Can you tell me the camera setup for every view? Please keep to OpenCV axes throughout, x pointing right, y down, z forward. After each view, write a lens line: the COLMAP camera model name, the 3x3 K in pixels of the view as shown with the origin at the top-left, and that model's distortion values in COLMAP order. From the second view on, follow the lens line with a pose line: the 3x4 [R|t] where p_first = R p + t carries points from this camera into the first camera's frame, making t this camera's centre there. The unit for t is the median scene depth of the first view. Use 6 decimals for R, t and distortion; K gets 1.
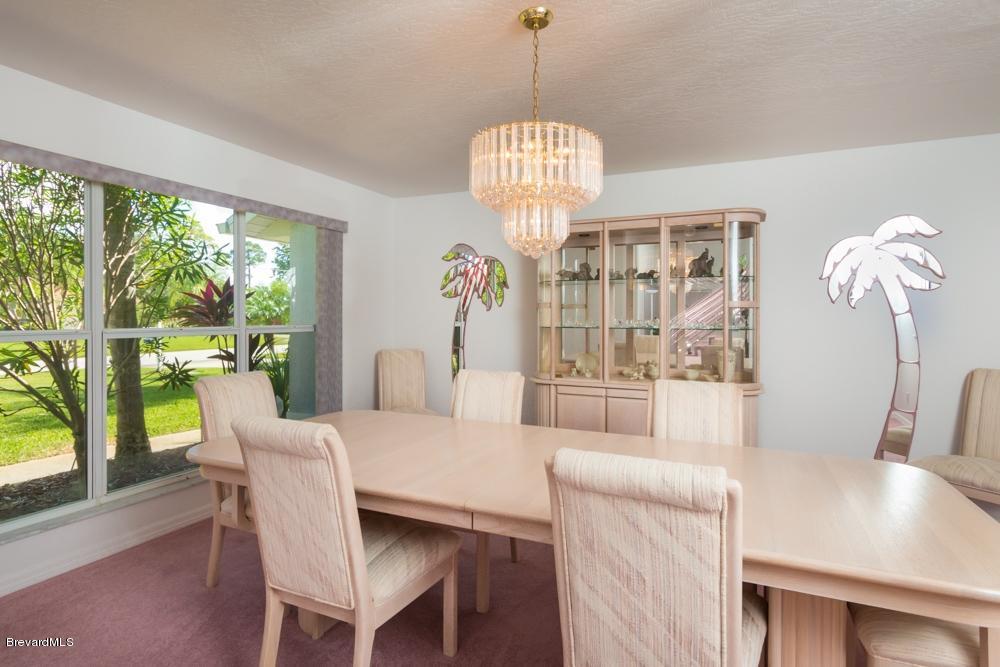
lens RADIAL K [[537.7, 0, 497.4], [0, 537.7, 311.8], [0, 0, 1]] dist [0.002196, -0.002558]
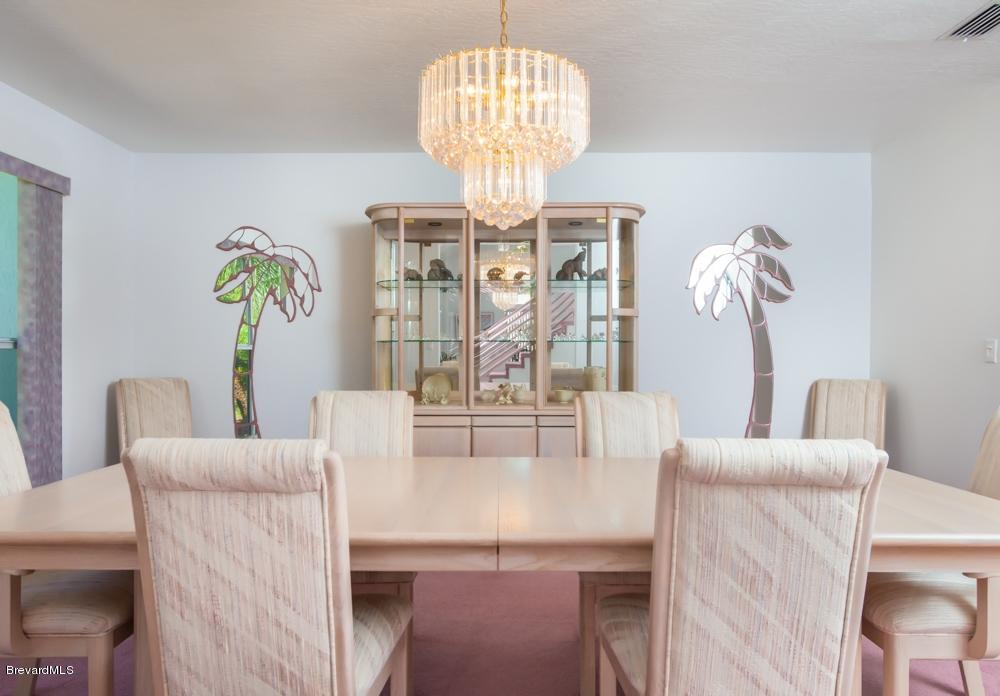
lens RADIAL K [[689.0, 0, 500.0], [0, 689.0, 348.0], [0, 0, 1]] dist [-0.006133, 0.001646]
pose [[0.910305, -0.000676, 0.413938, -0.213143], [-0.001630, 0.999985, 0.005217, 0.041388], [-0.413935, -0.005424, 0.910290, 0.057574]]
